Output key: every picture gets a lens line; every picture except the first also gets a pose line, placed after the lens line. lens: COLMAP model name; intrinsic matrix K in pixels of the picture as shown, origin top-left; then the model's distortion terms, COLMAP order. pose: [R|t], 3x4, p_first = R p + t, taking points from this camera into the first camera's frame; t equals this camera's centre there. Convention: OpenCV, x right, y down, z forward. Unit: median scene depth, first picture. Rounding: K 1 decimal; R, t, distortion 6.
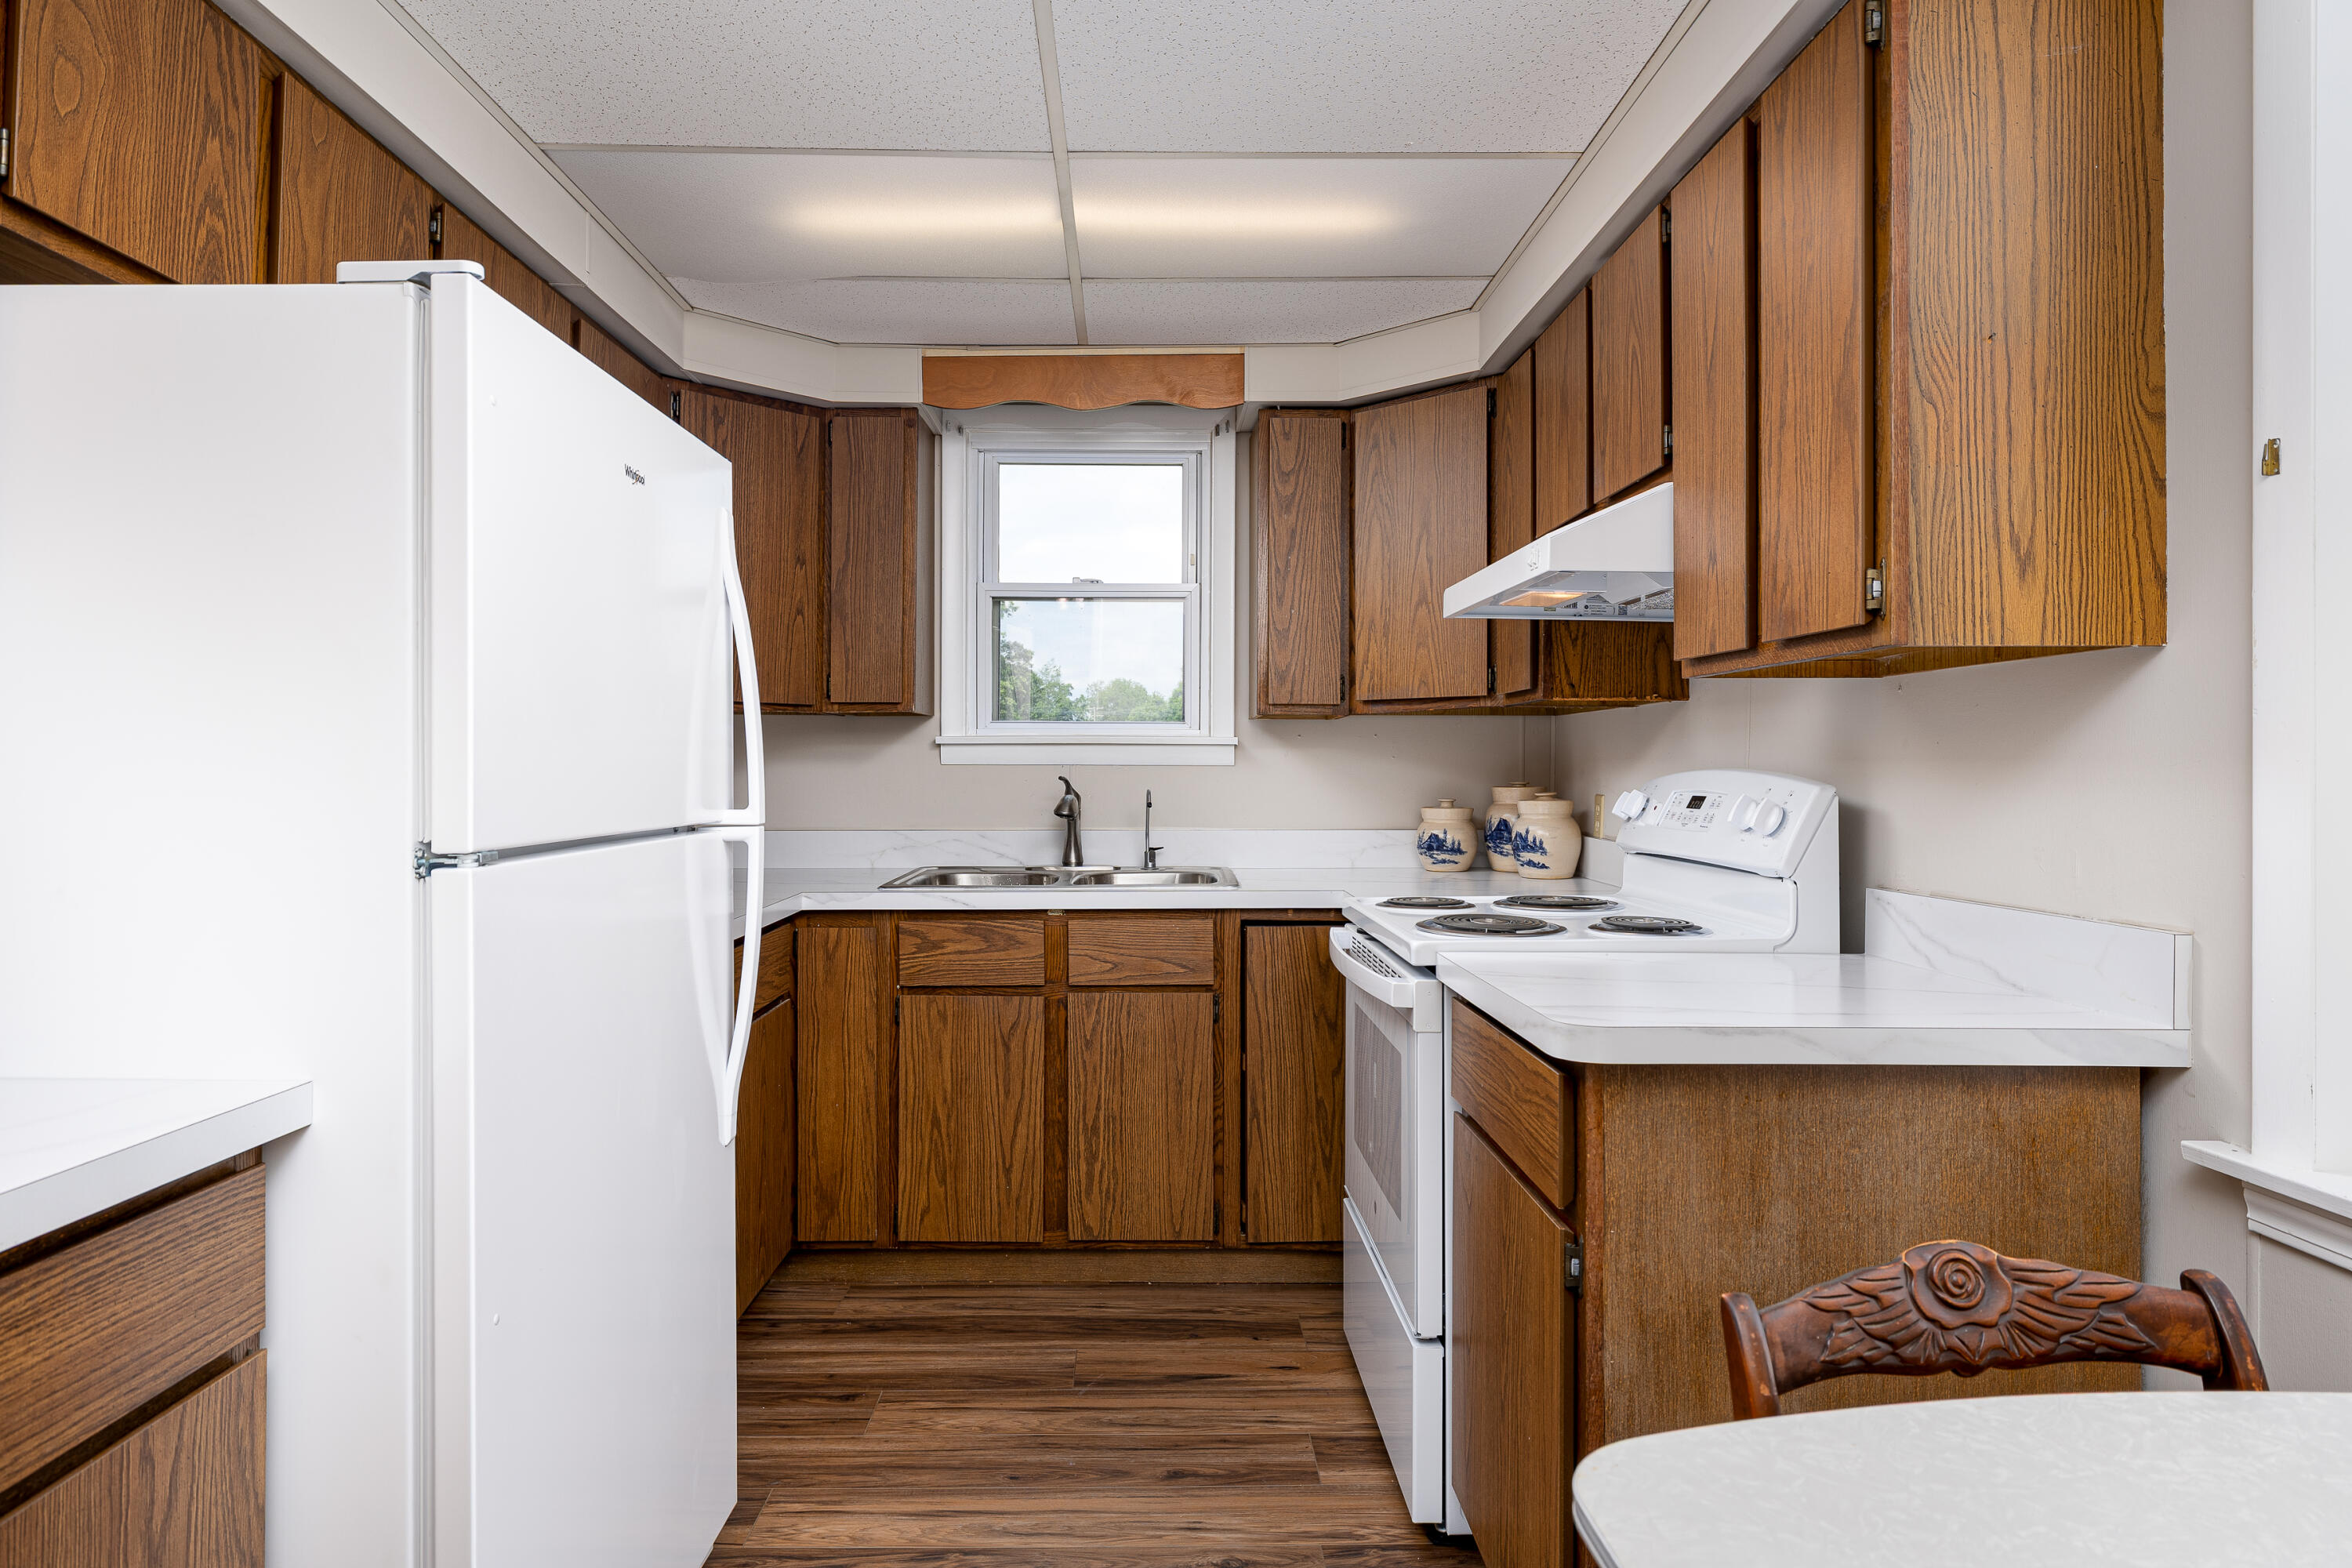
lens RADIAL K [[1421.2, 0, 1171.8], [0, 1421.2, 774.1], [0, 0, 1]] dist [0.000638, -0.000132]
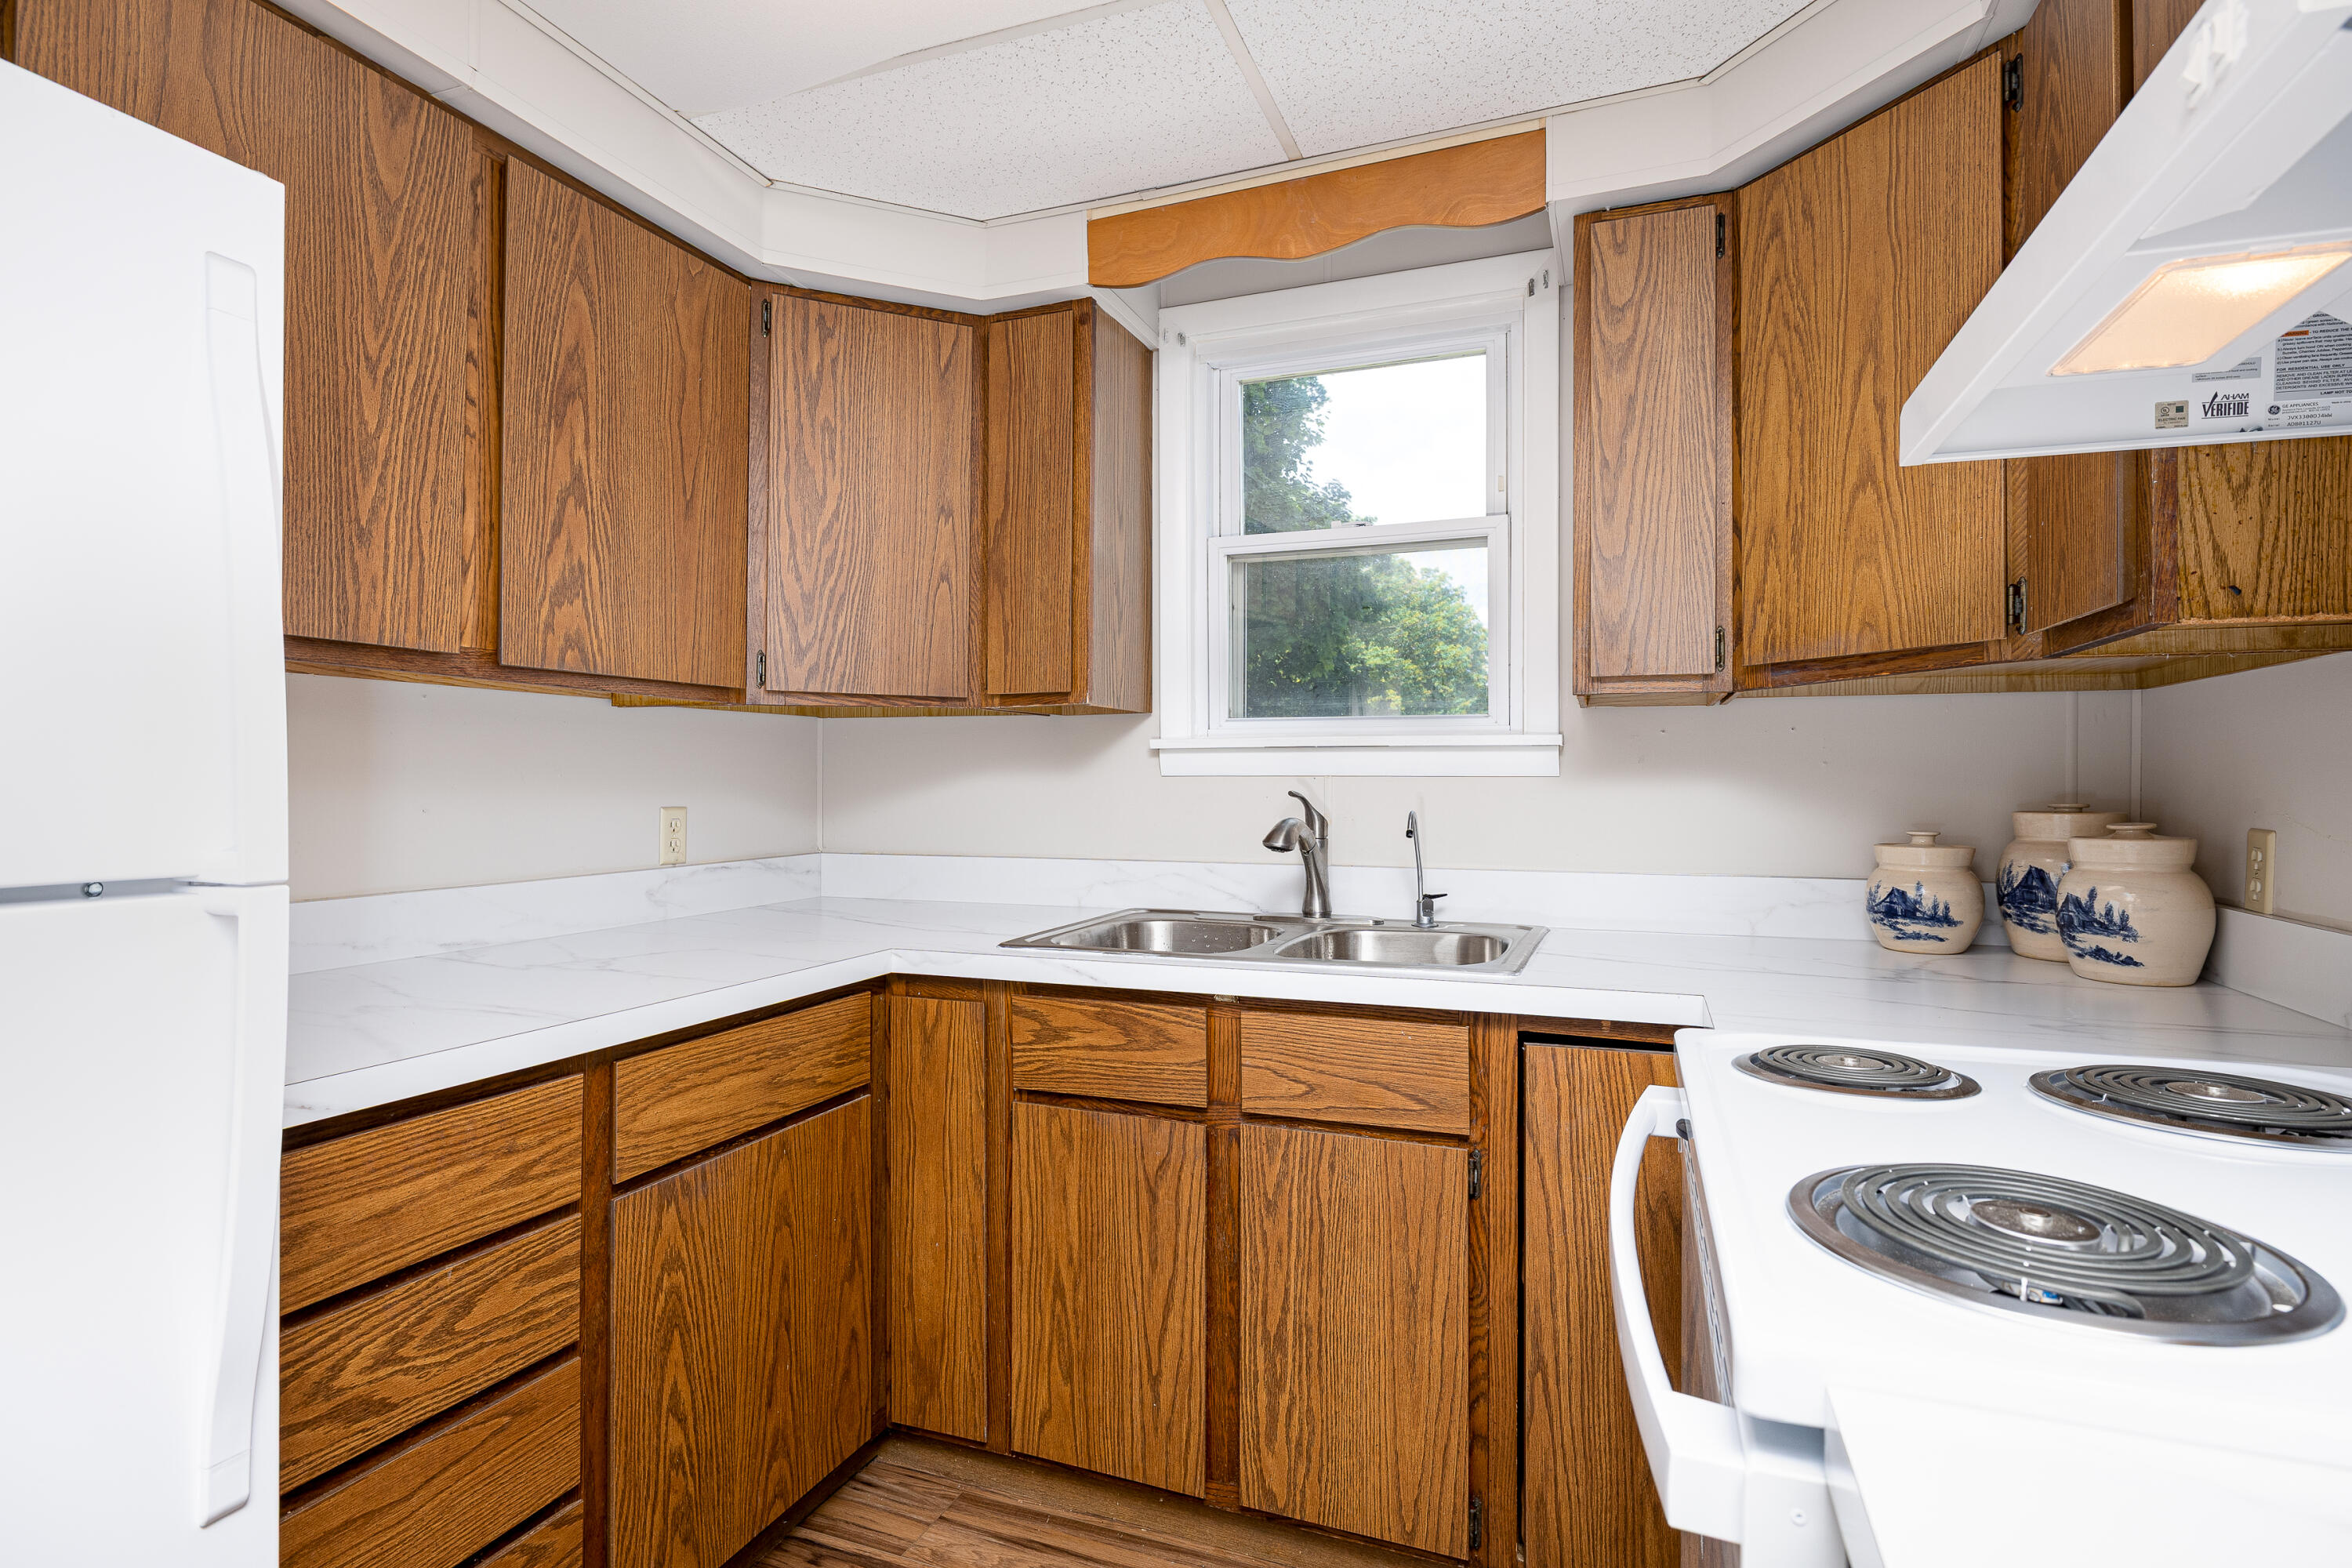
lens RADIAL K [[1182.3, 0, 1171.2], [0, 1182.3, 779.2], [0, 0, 1]] dist [-0.003872, -0.000765]
pose [[0.925367, -0.001281, -0.379069, 0.102425], [-0.003117, 0.999935, -0.010989, 0.002157], [0.379059, 0.011350, 0.925303, 0.482748]]
